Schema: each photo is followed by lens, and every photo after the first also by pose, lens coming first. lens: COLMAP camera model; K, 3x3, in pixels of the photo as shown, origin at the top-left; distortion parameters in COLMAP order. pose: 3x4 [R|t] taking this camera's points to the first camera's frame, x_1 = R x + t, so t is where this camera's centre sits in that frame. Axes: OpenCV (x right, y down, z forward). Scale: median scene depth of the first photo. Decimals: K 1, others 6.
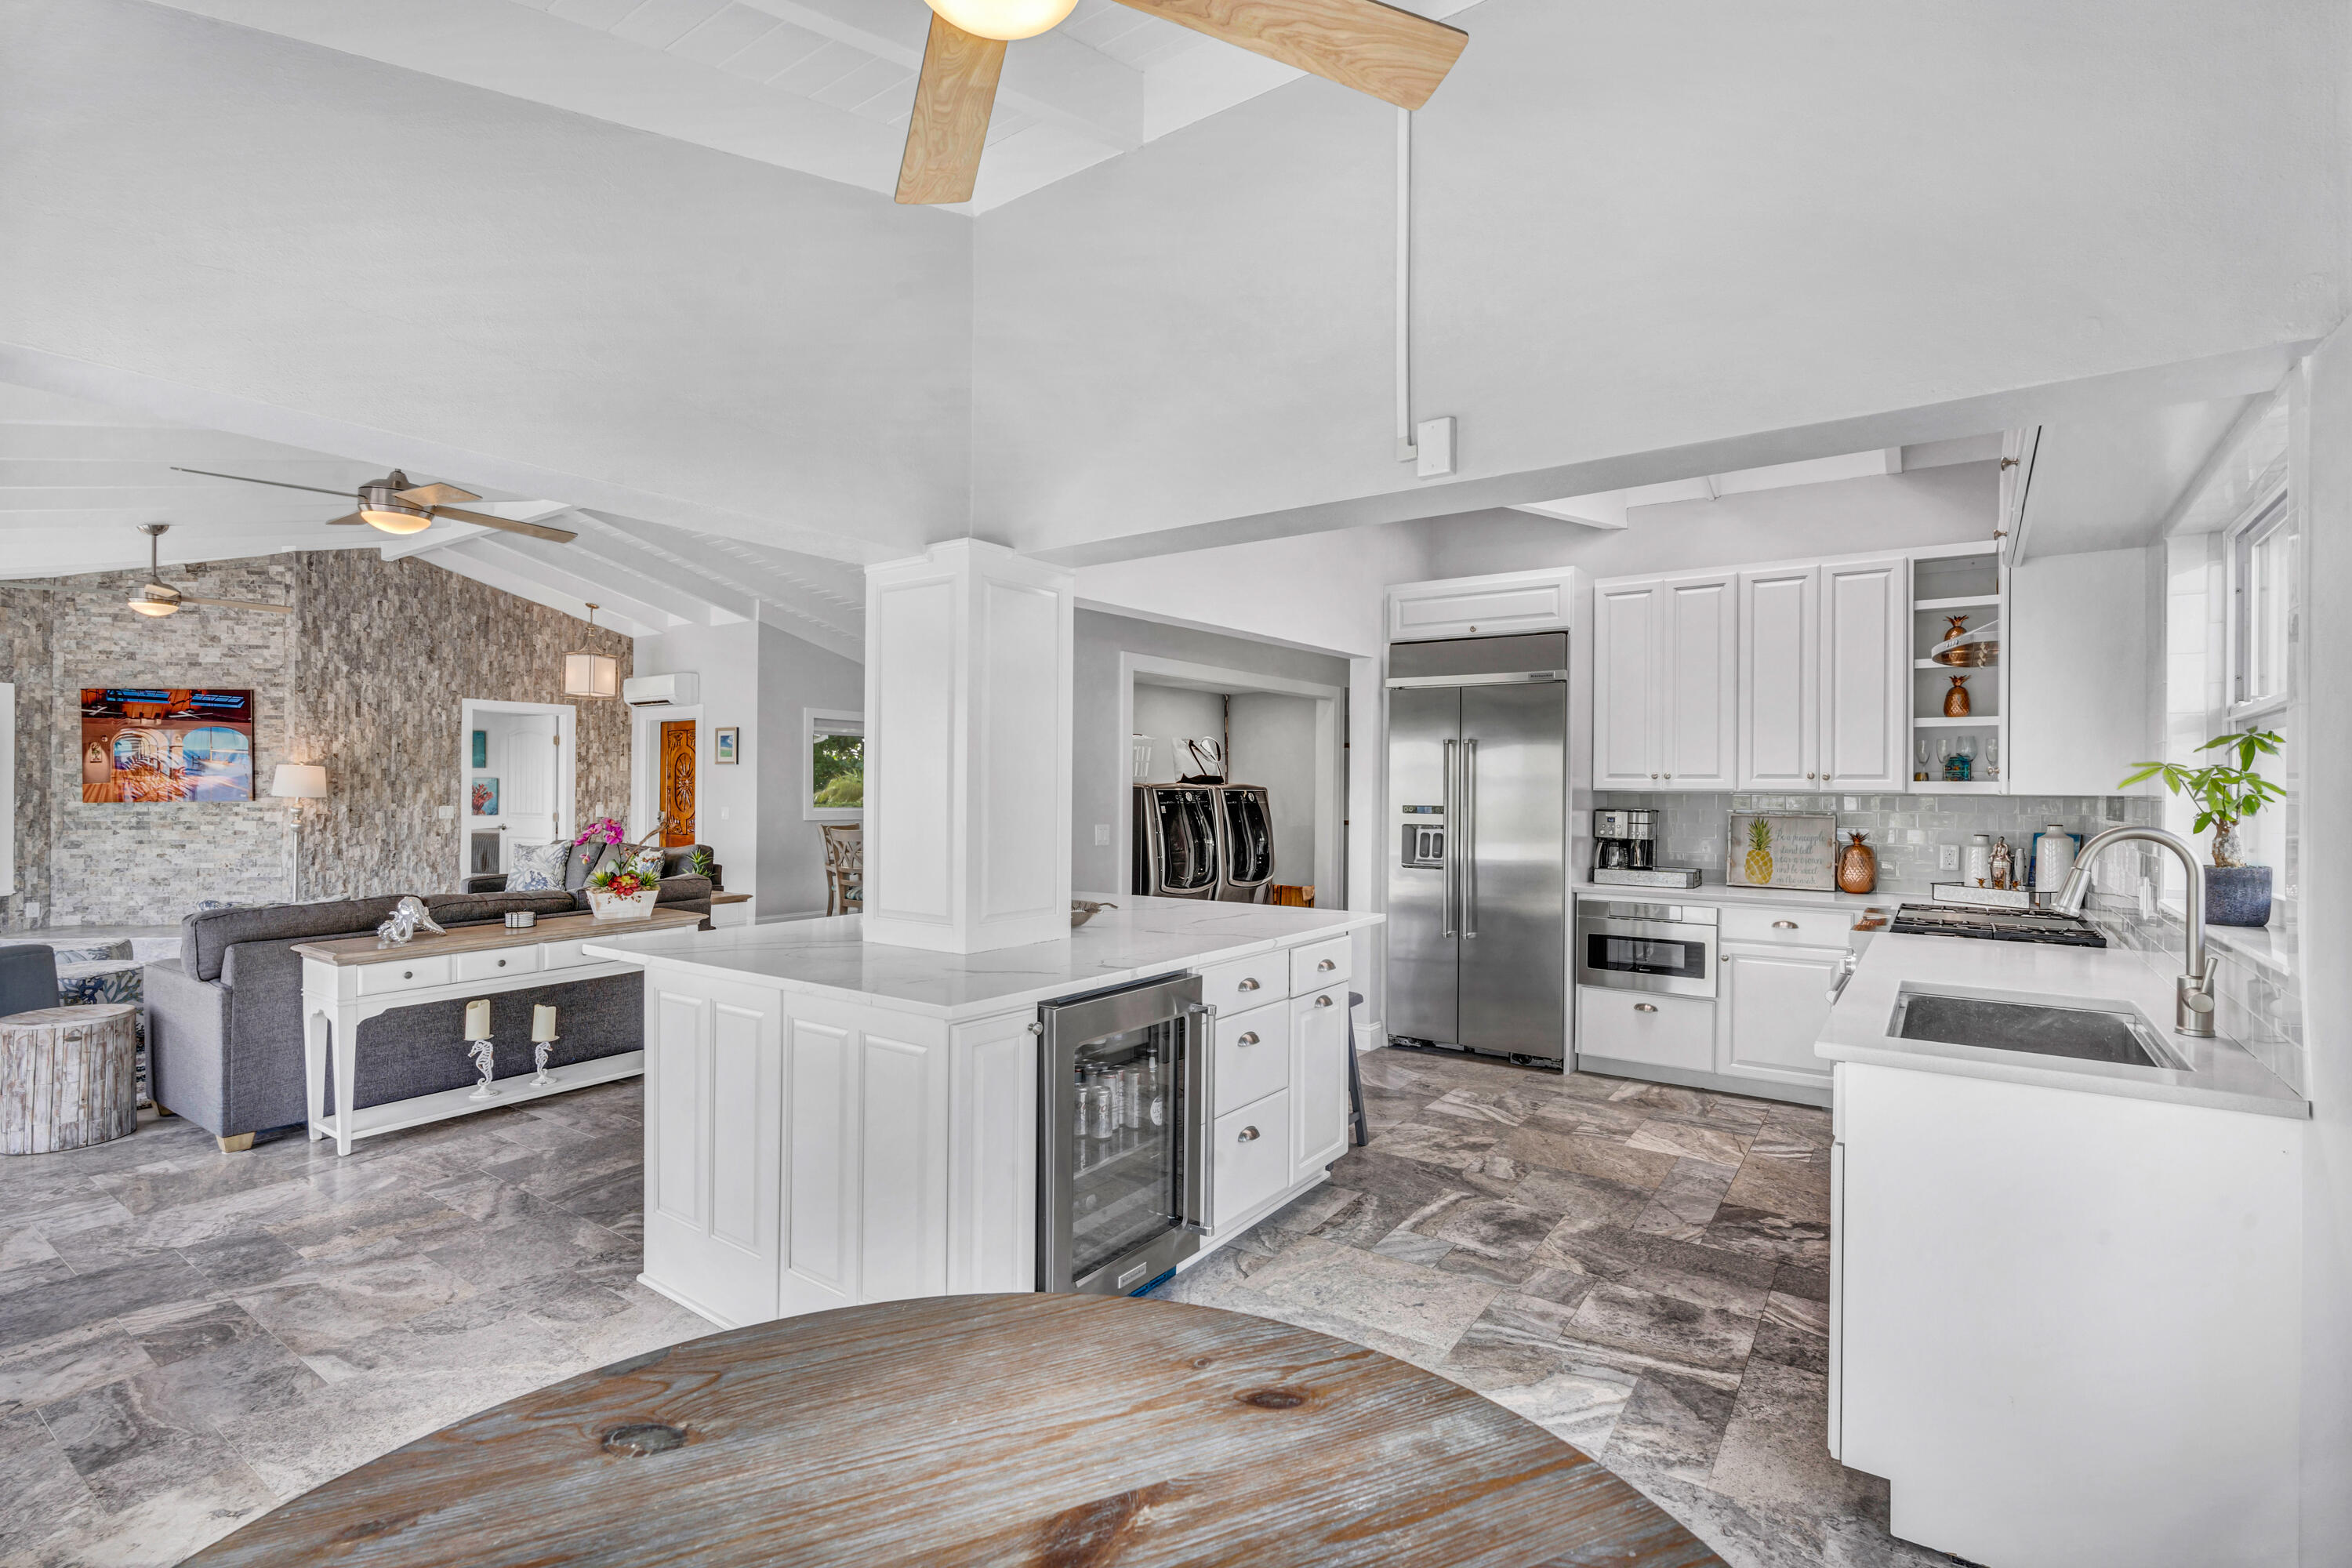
lens RADIAL K [[1087.7, 0, 1177.3], [0, 1087.7, 789.8], [0, 0, 1]] dist [-0.001327, -0.000009]
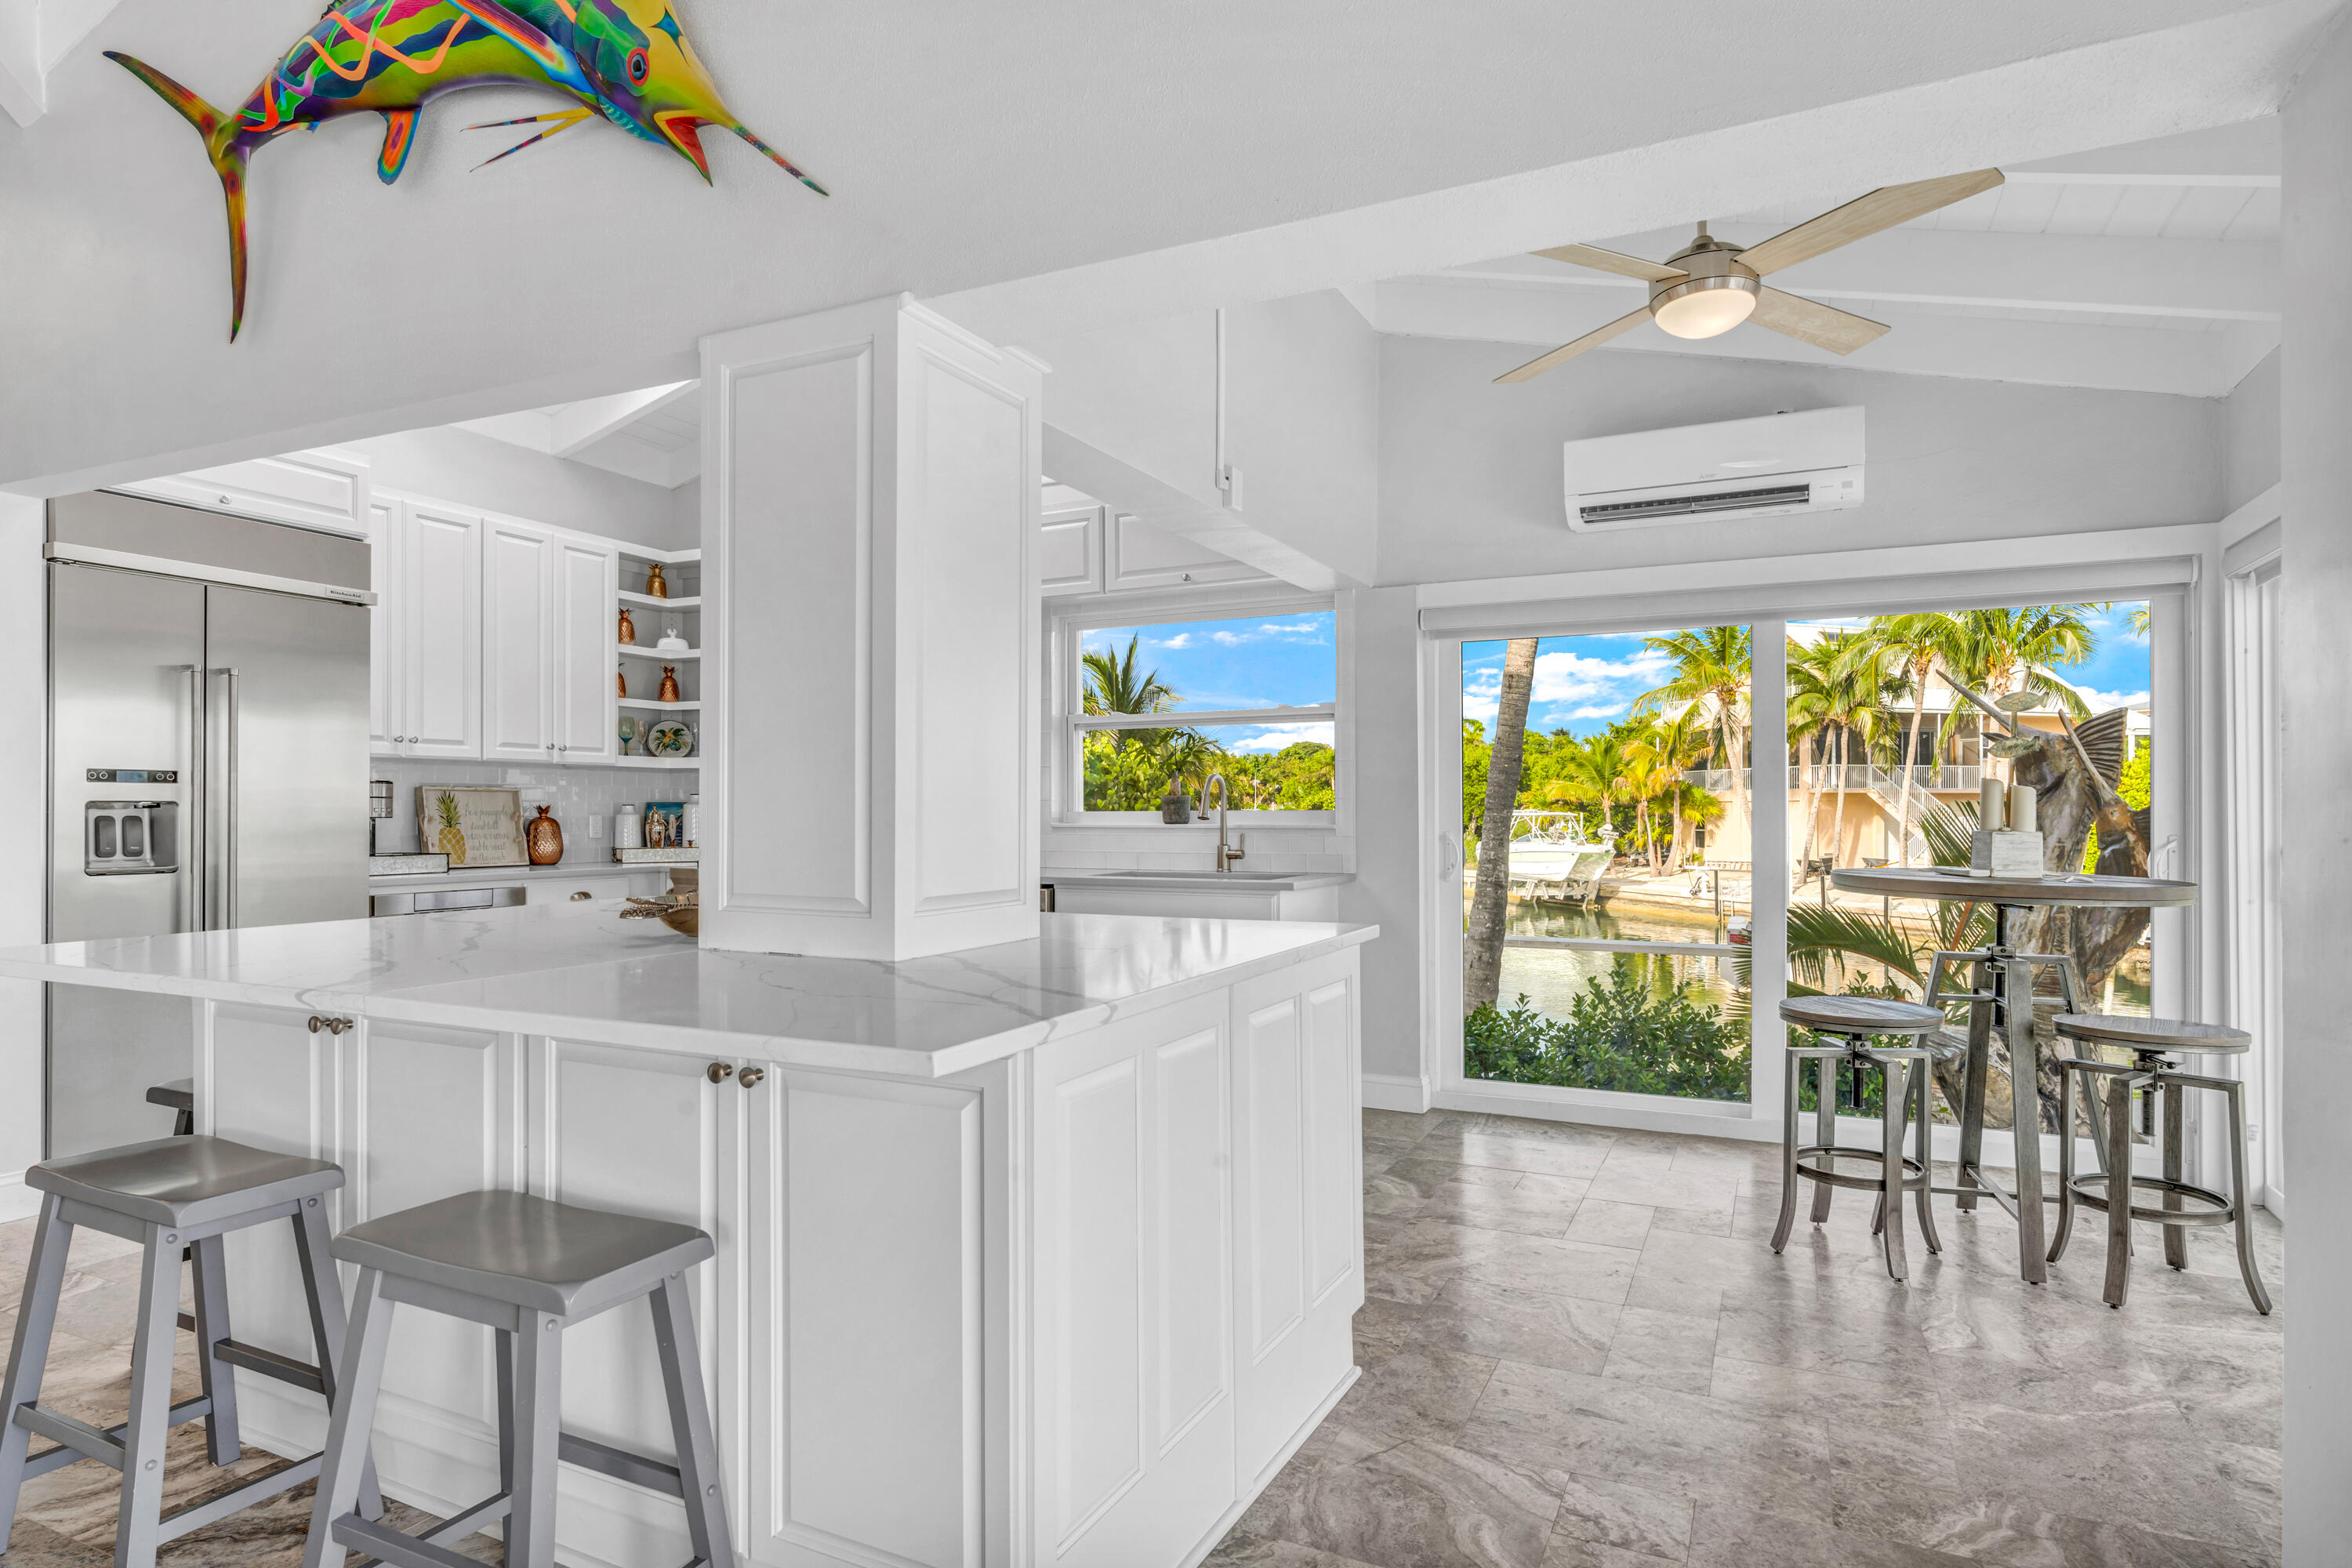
lens RADIAL K [[1268.9, 0, 1176.4], [0, 1268.9, 801.1], [0, 0, 1]] dist [-0.001240, -0.000316]
pose [[-0.167529, 0.001877, 0.985865, -0.607043], [-0.000334, 0.999998, -0.001960, 0.036311], [-0.985867, -0.000658, -0.167528, 0.599910]]
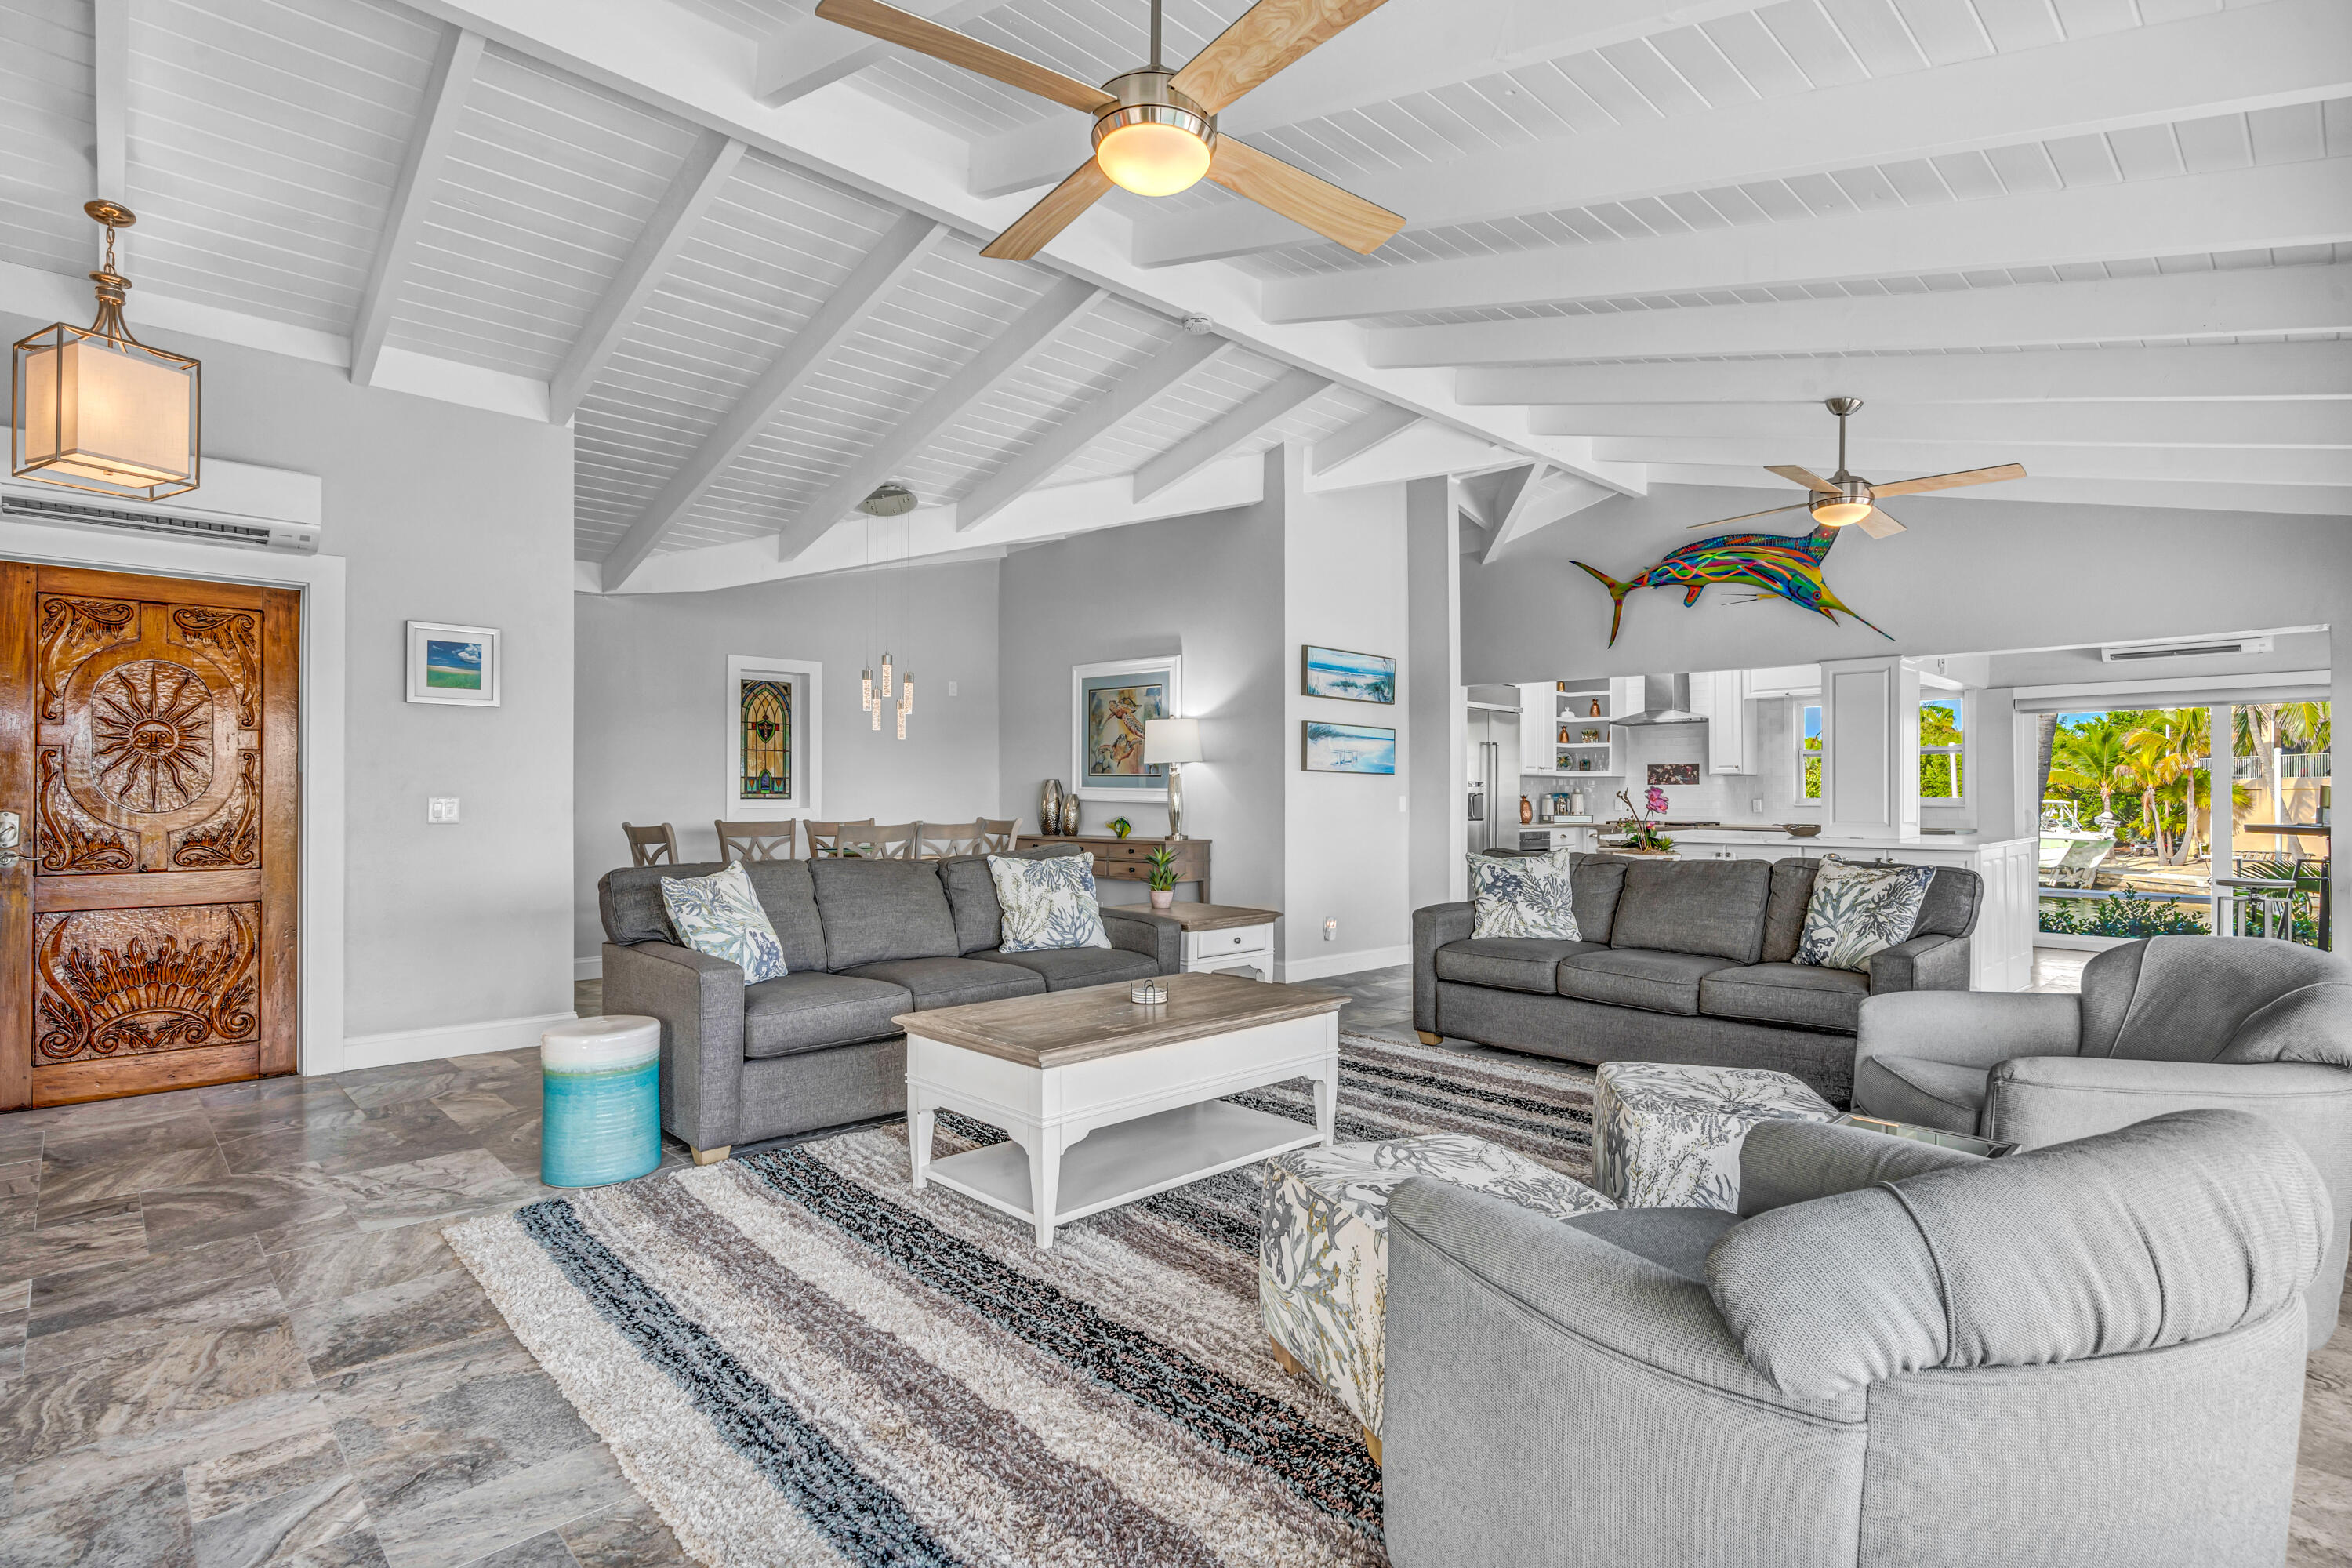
lens RADIAL K [[1146.6, 0, 1185.1], [0, 1146.6, 778.2], [0, 0, 1]] dist [-0.013355, 0.000057]
pose [[0.182433, 0.009239, 0.983175, -1.693888], [-0.003340, 0.999956, -0.008777, 0.031547], [-0.983213, -0.001682, 0.182456, 1.218806]]
